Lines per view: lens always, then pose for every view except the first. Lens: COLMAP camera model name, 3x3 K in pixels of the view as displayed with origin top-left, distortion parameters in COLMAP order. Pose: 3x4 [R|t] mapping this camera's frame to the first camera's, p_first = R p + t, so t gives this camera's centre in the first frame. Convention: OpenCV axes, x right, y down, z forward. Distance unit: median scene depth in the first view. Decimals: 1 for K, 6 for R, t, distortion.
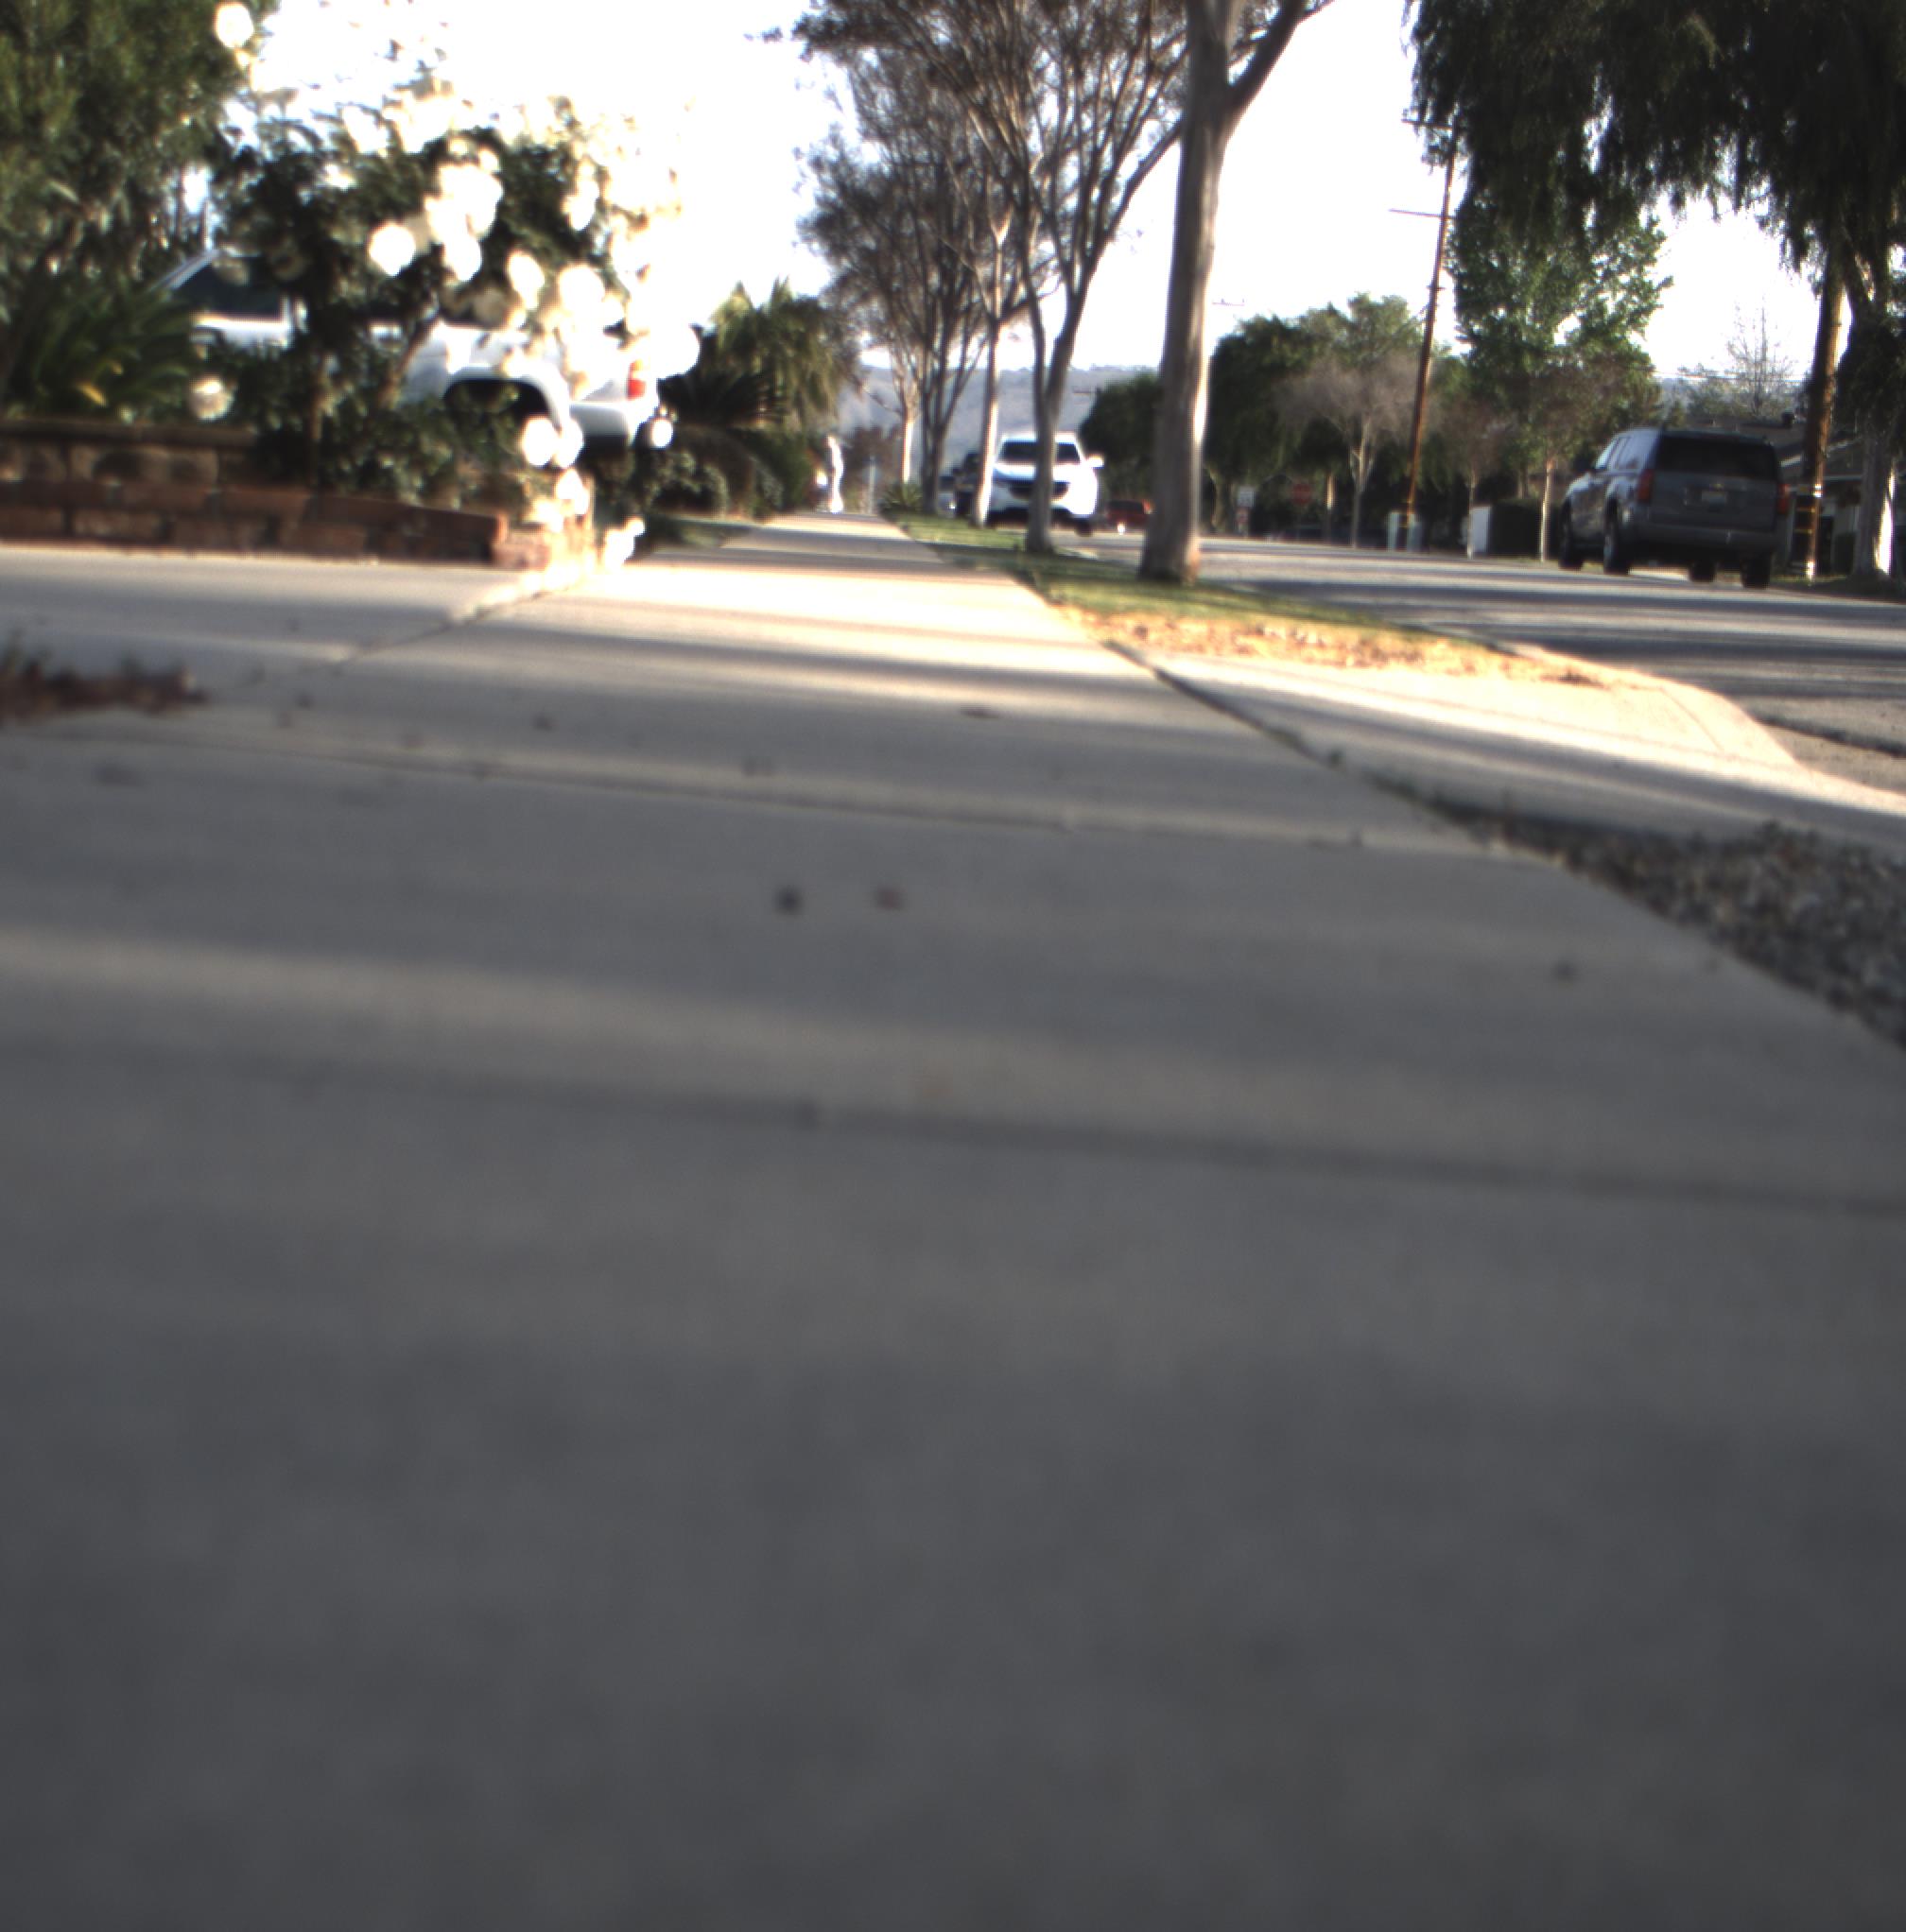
lens RADIAL K [[4380.8, 0, 712.6], [0, 4380.8, 959.8], [0, 0, 1]] dist [-0.174563, 0.889848]
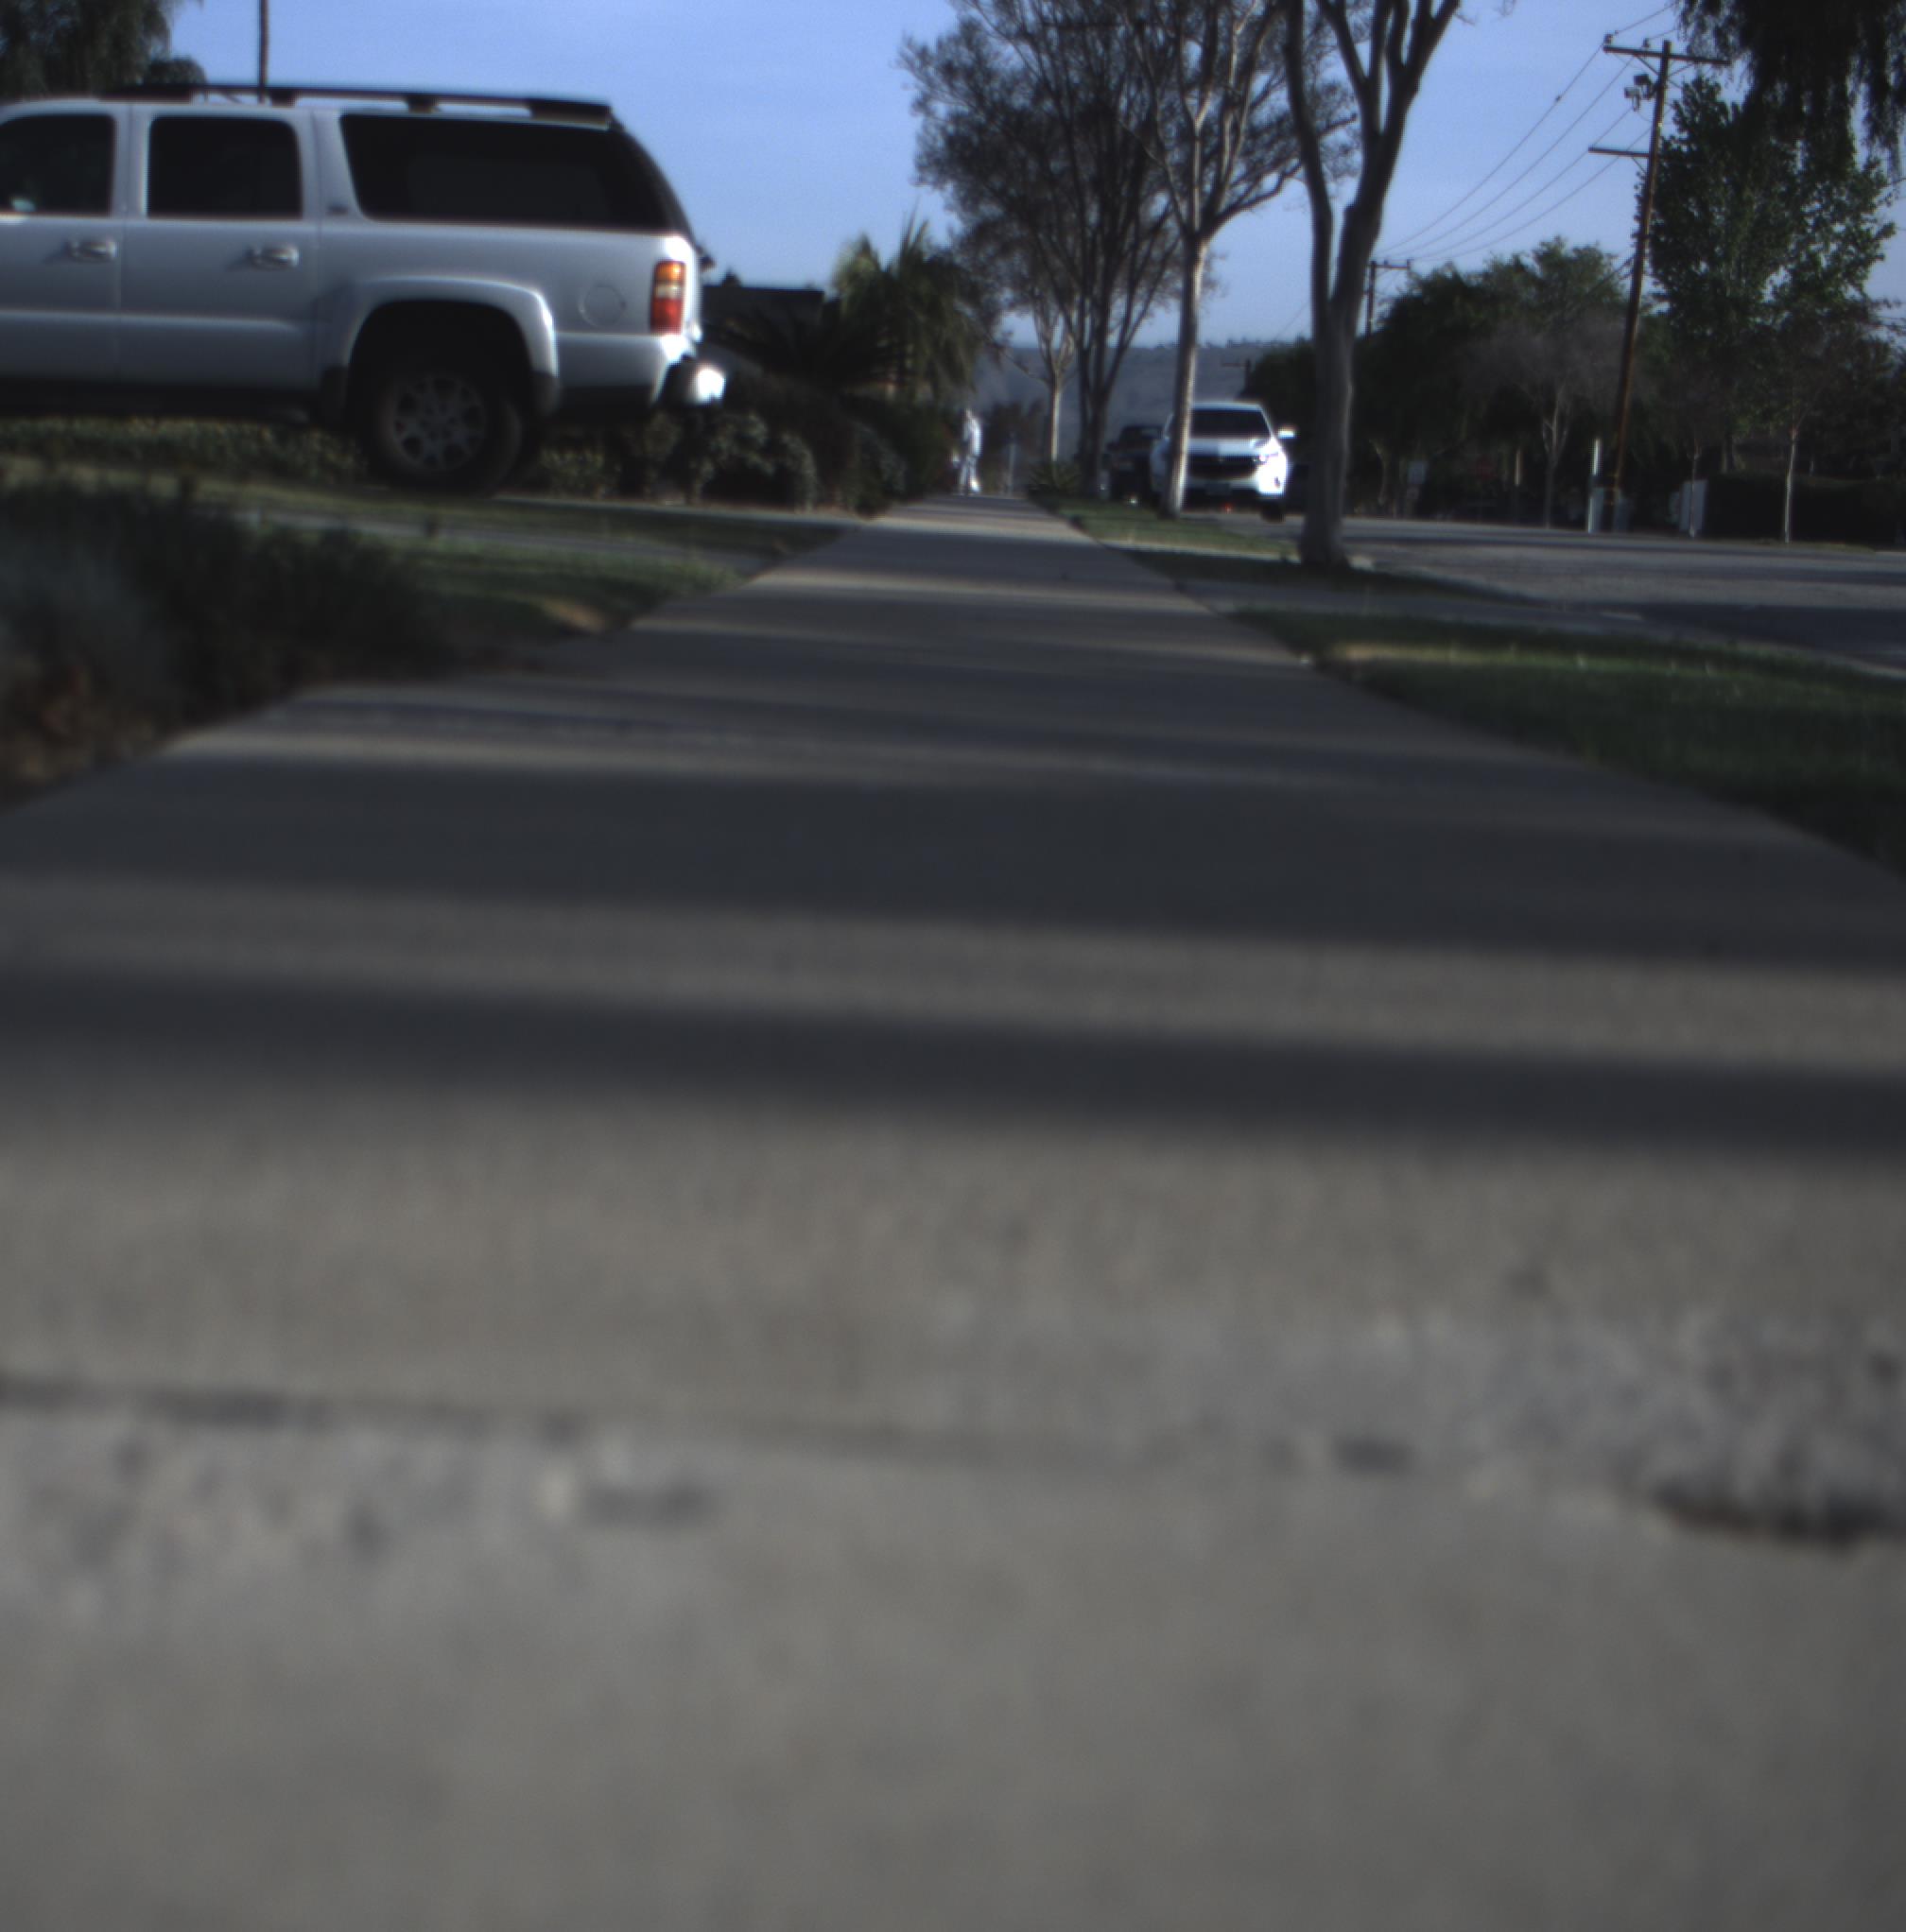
lens RADIAL K [[4380.8, 0, 712.6], [0, 4380.8, 959.8], [0, 0, 1]] dist [-0.174563, 0.889848]
pose [[0.999445, -0.008516, -0.032209, 0.003152], [0.008640, 0.999956, 0.003698, -0.013030], [0.032176, -0.003975, 0.999474, 0.122662]]
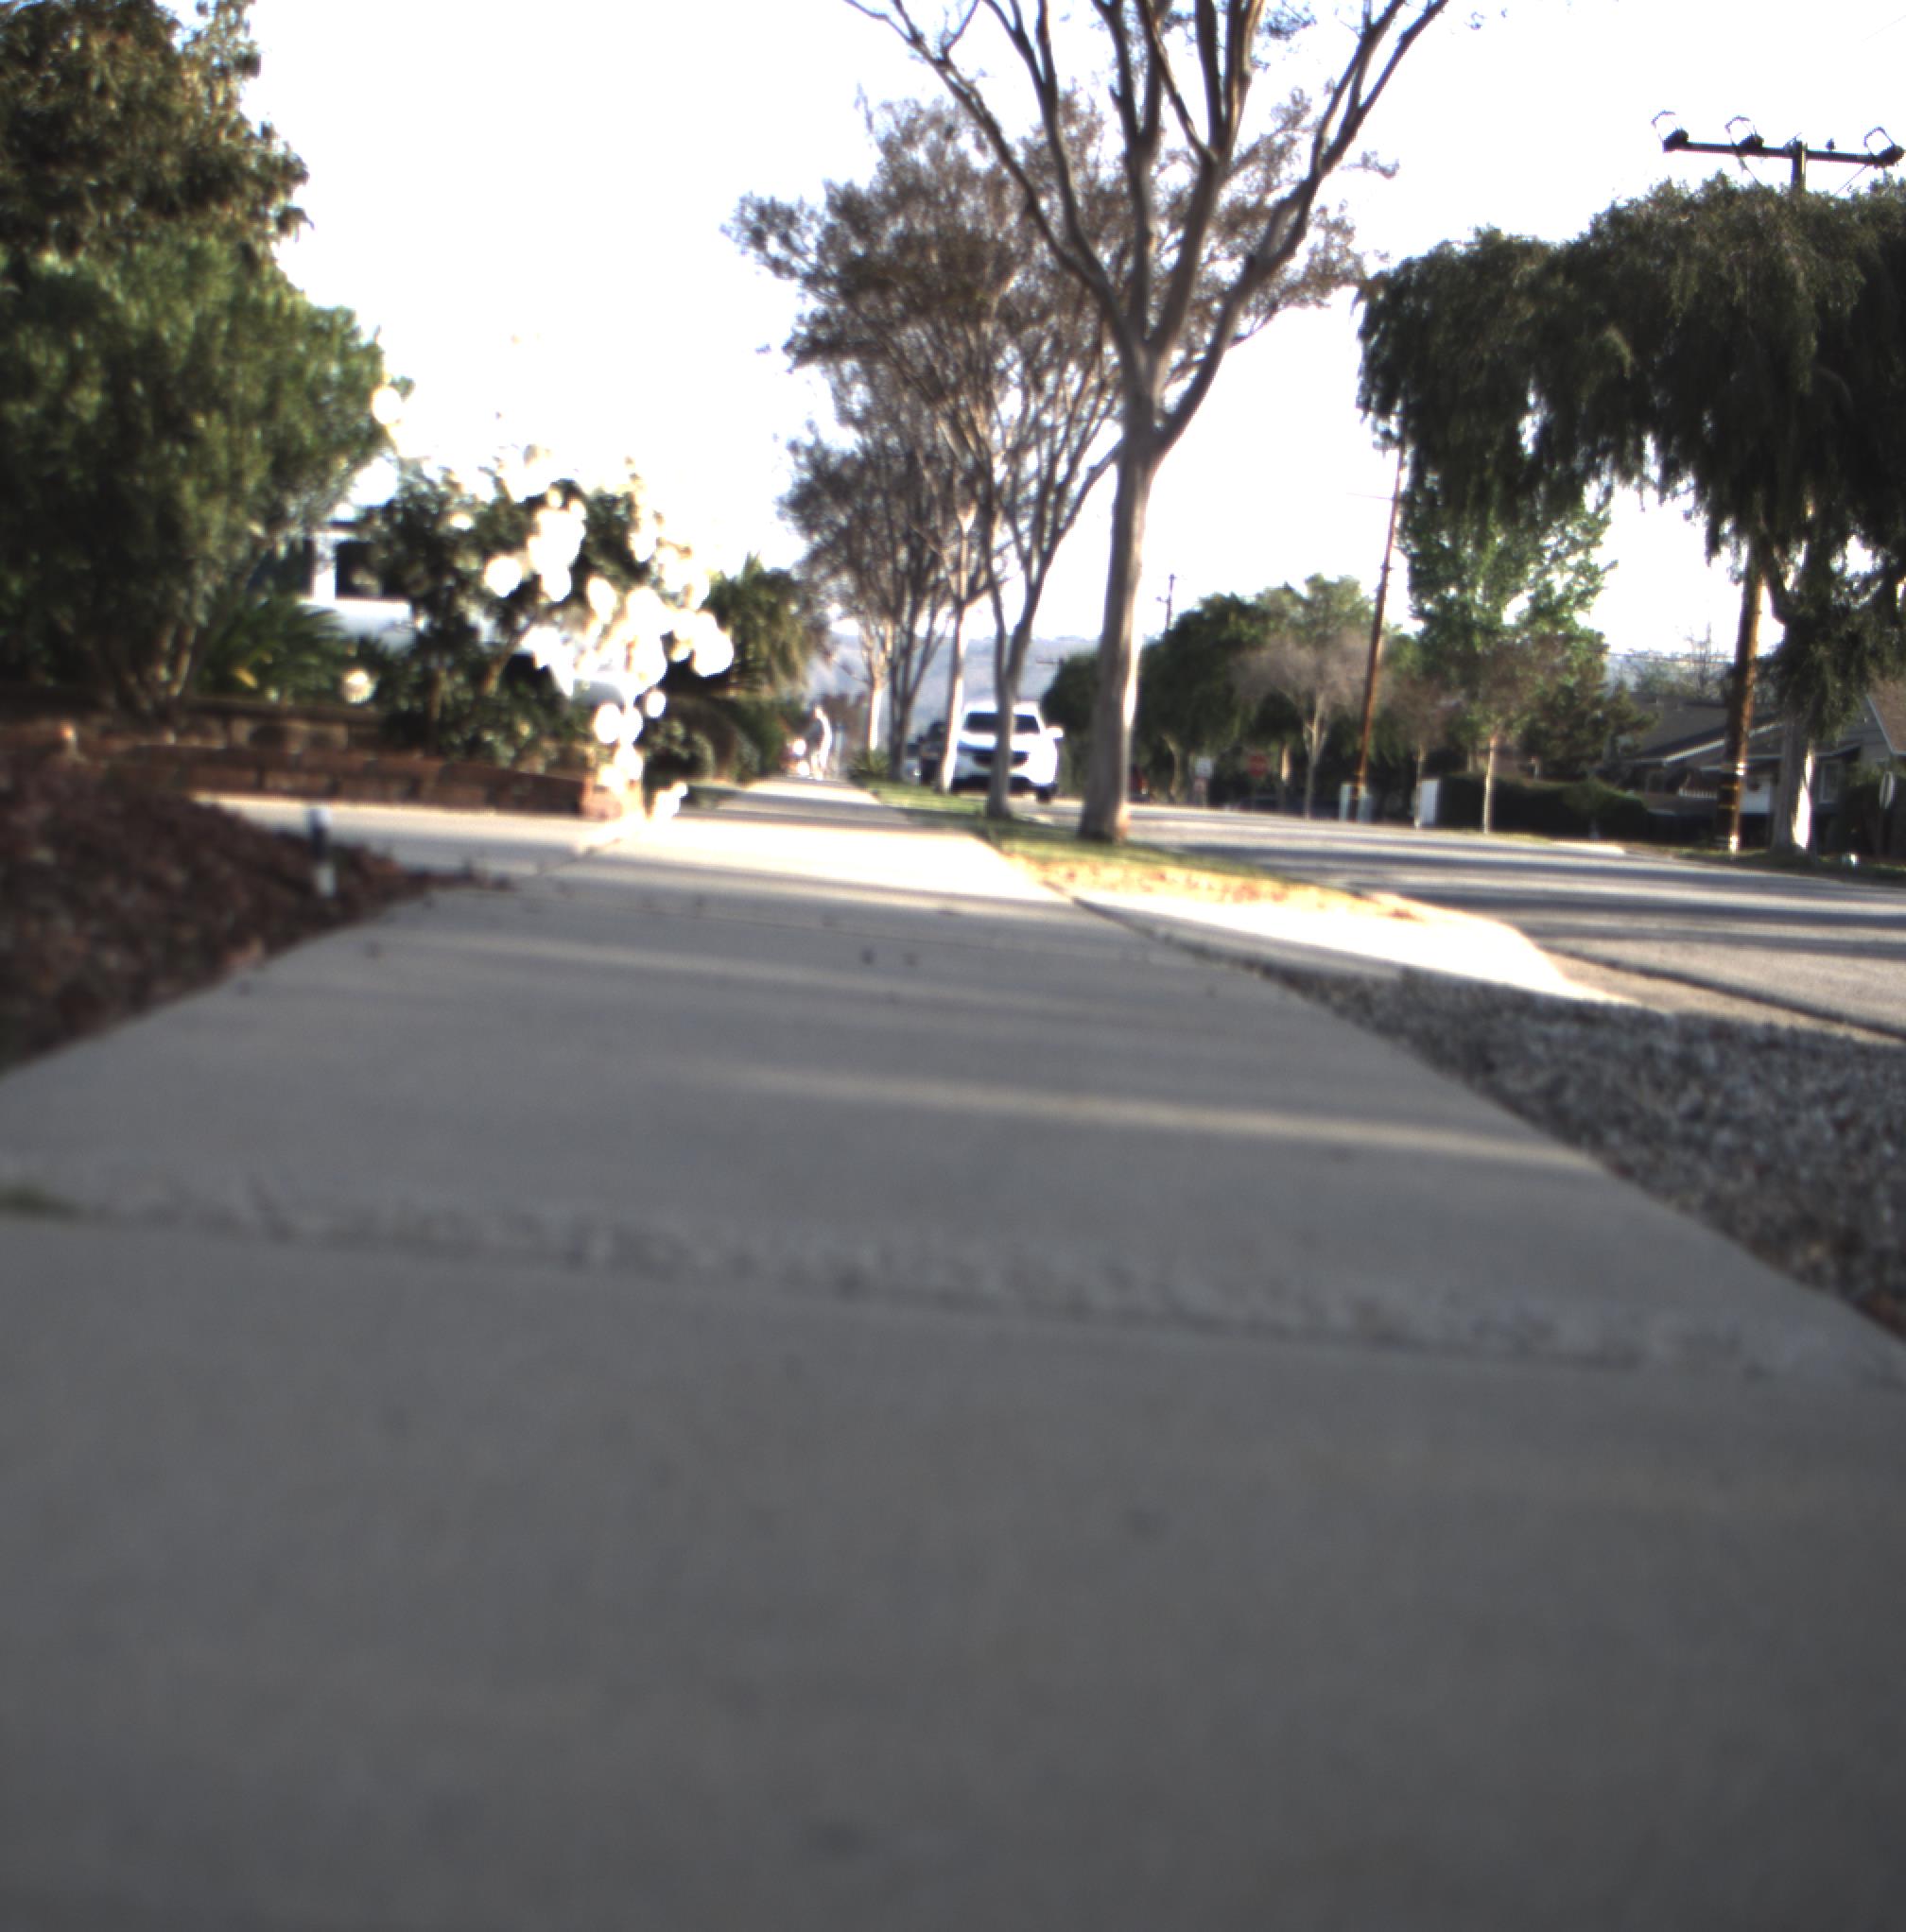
lens RADIAL K [[4380.8, 0, 712.6], [0, 4380.8, 959.8], [0, 0, 1]] dist [-0.174563, 0.889848]
pose [[0.999868, 0.013721, 0.008732, -0.002093], [-0.013173, 0.998114, -0.059951, 0.003167], [-0.009538, 0.059828, 0.998163, -0.031970]]
